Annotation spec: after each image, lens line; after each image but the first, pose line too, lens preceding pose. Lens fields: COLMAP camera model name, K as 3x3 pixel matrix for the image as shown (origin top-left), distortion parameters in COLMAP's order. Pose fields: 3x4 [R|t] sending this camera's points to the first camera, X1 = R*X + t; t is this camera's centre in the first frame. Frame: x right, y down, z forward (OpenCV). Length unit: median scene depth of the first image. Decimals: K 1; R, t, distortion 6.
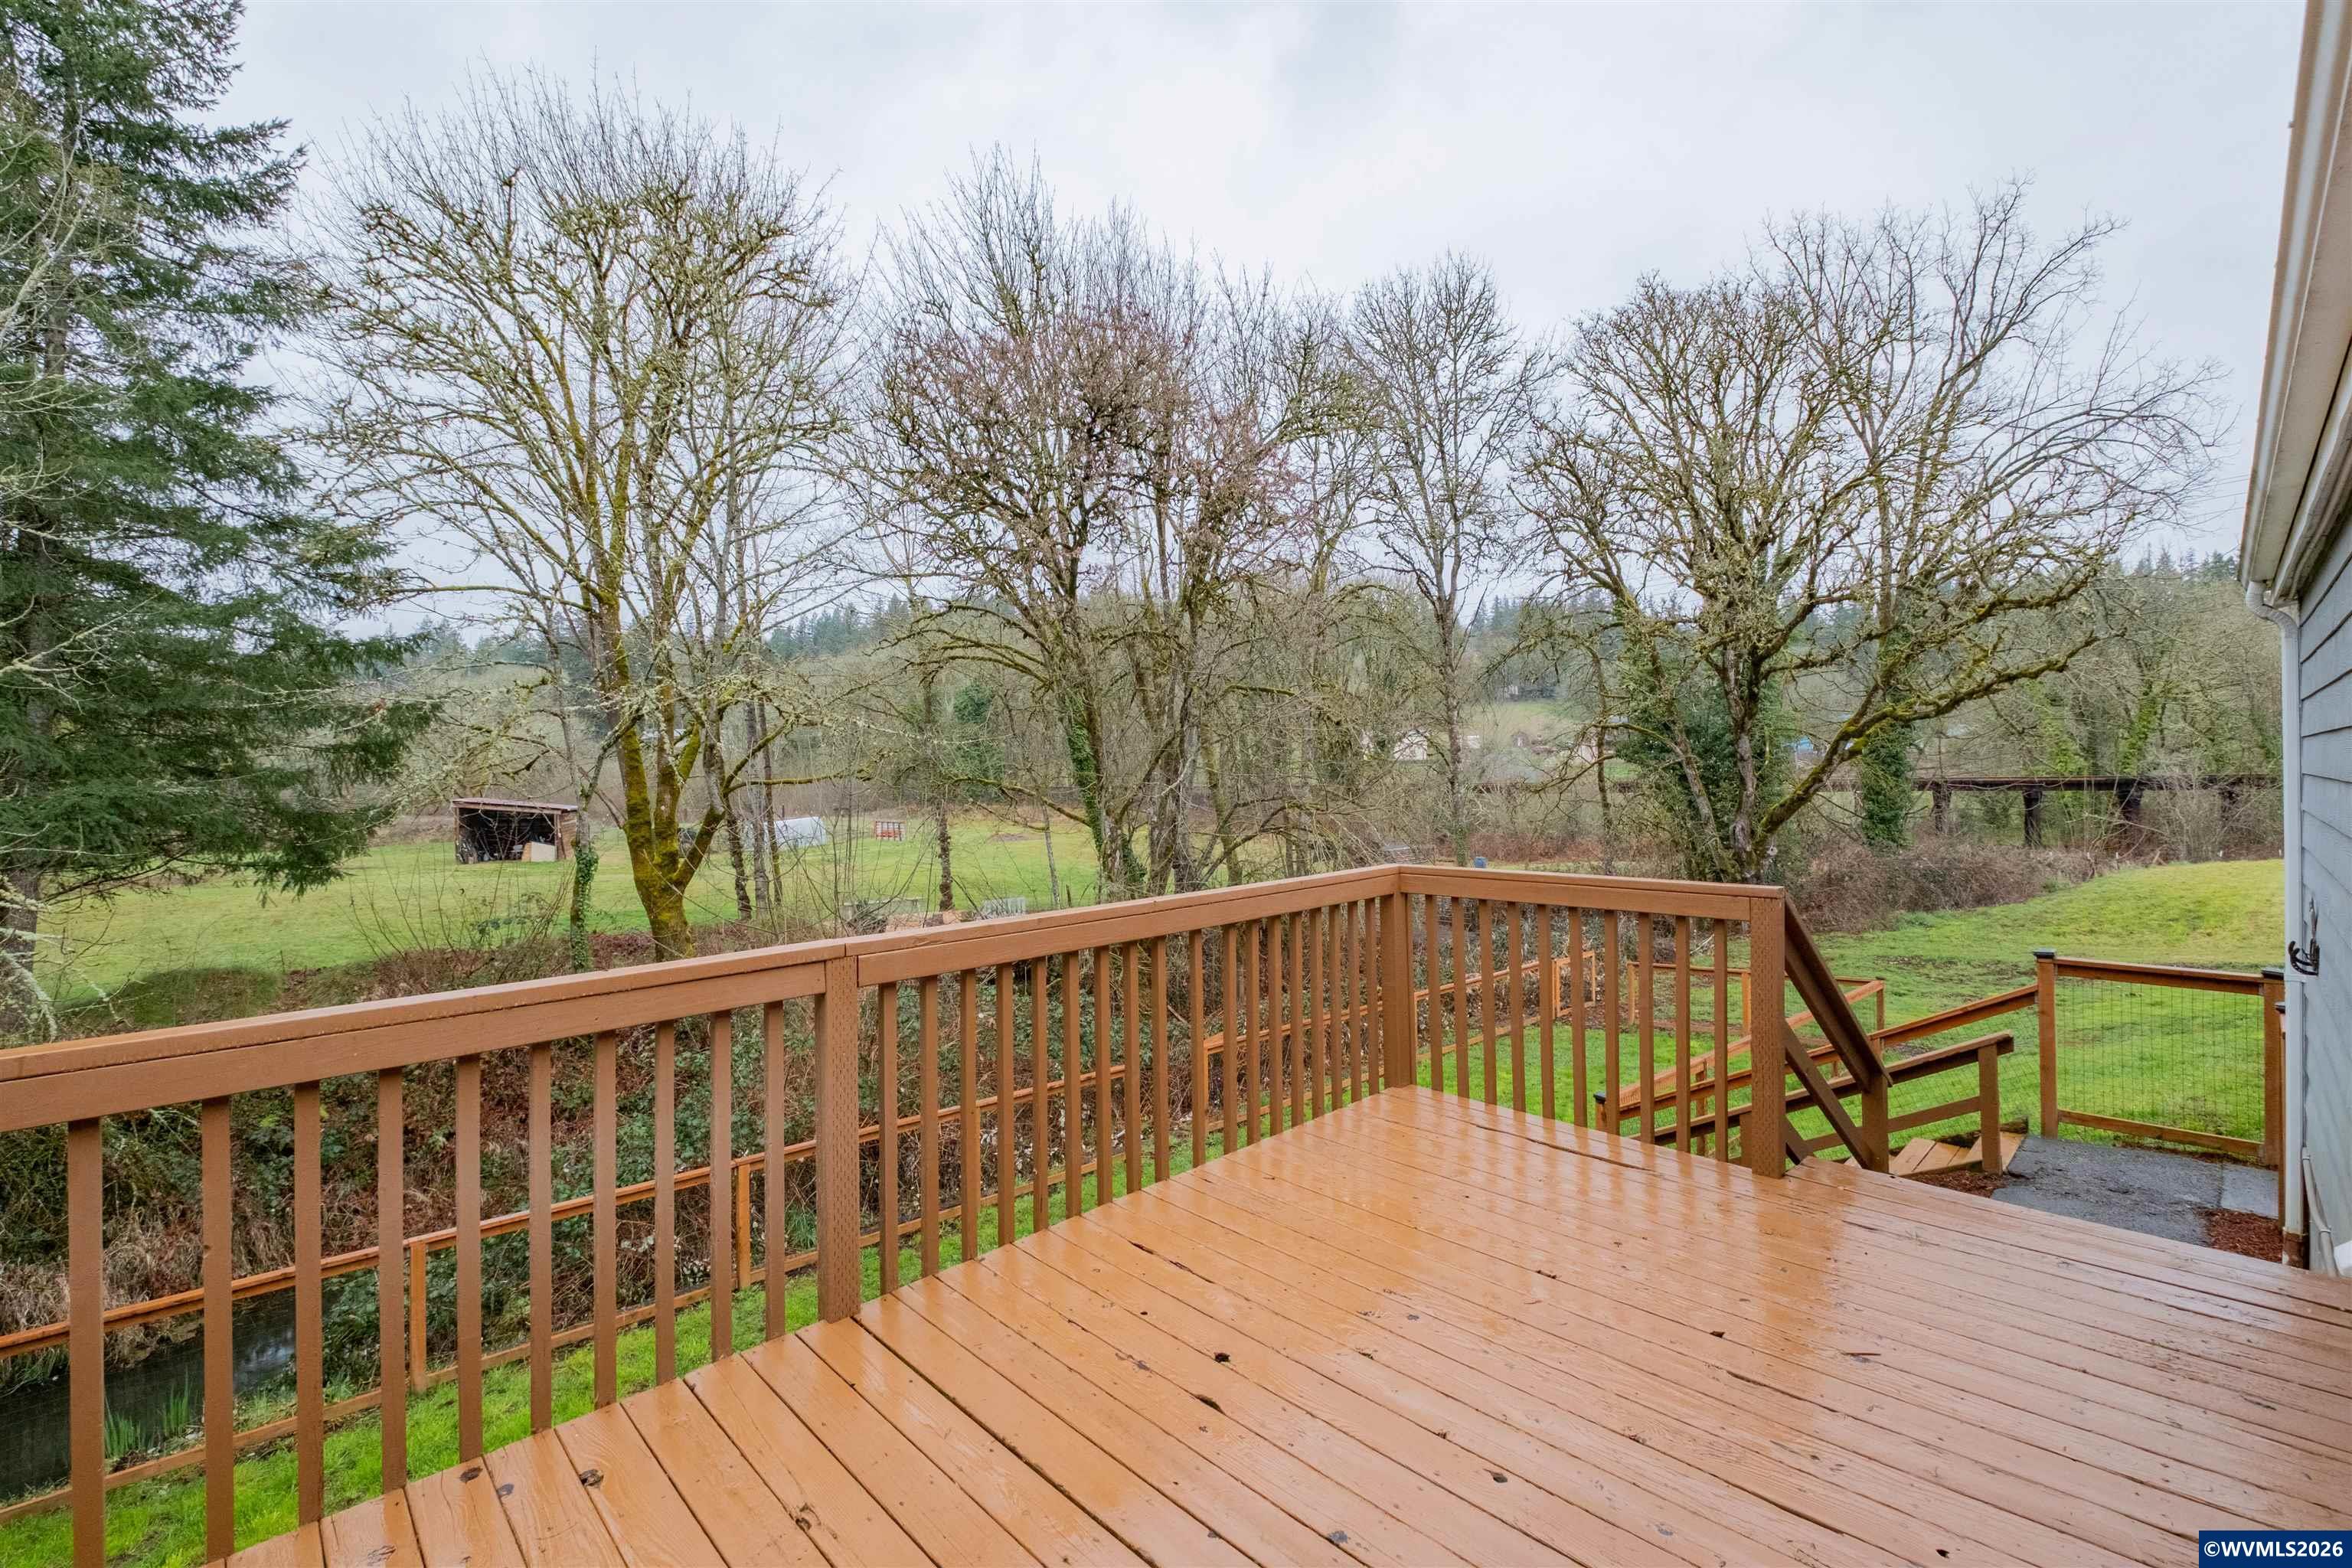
lens RADIAL K [[995.9, 0, 1174.6], [0, 995.9, 775.2], [0, 0, 1]] dist [-0.004754, -0.000399]
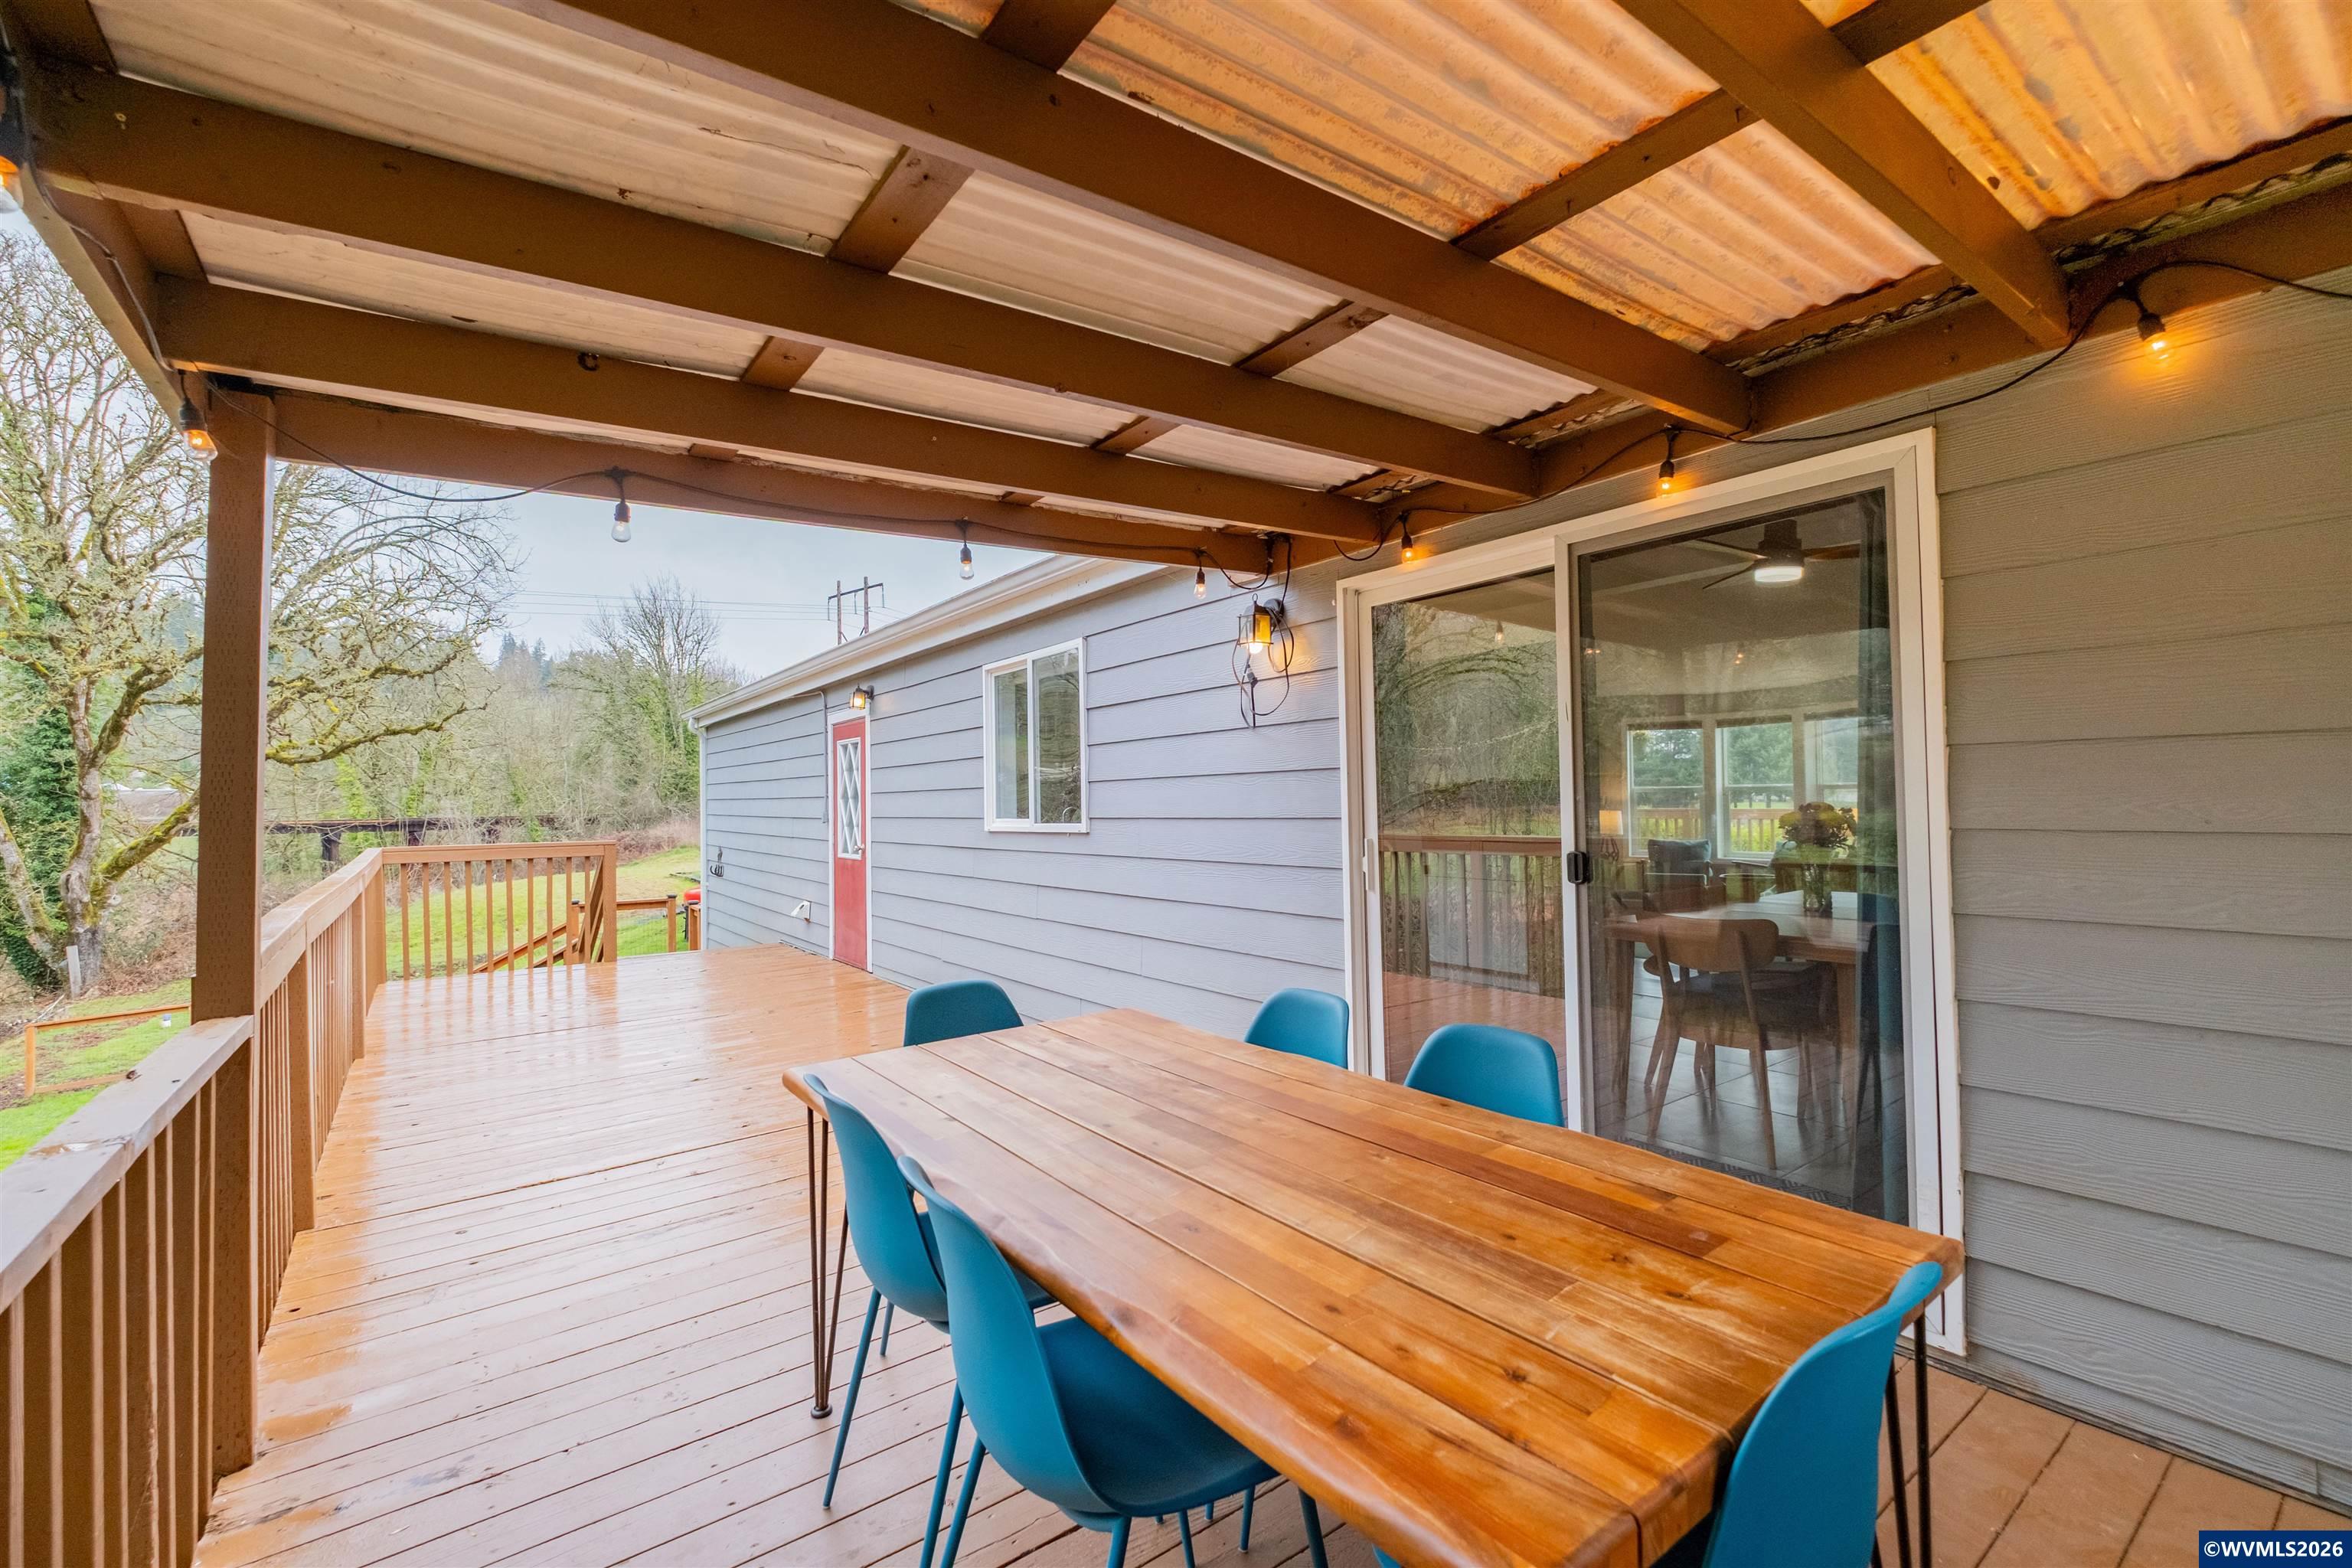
lens RADIAL K [[995.9, 0, 1175.4], [0, 995.9, 787.8], [0, 0, 1]] dist [-0.004754, -0.000399]
pose [[0.132309, 0.022691, 0.990949, -0.164882], [0.010471, 0.999650, -0.024289, 0.006477], [-0.991153, 0.013590, 0.132025, -0.075507]]
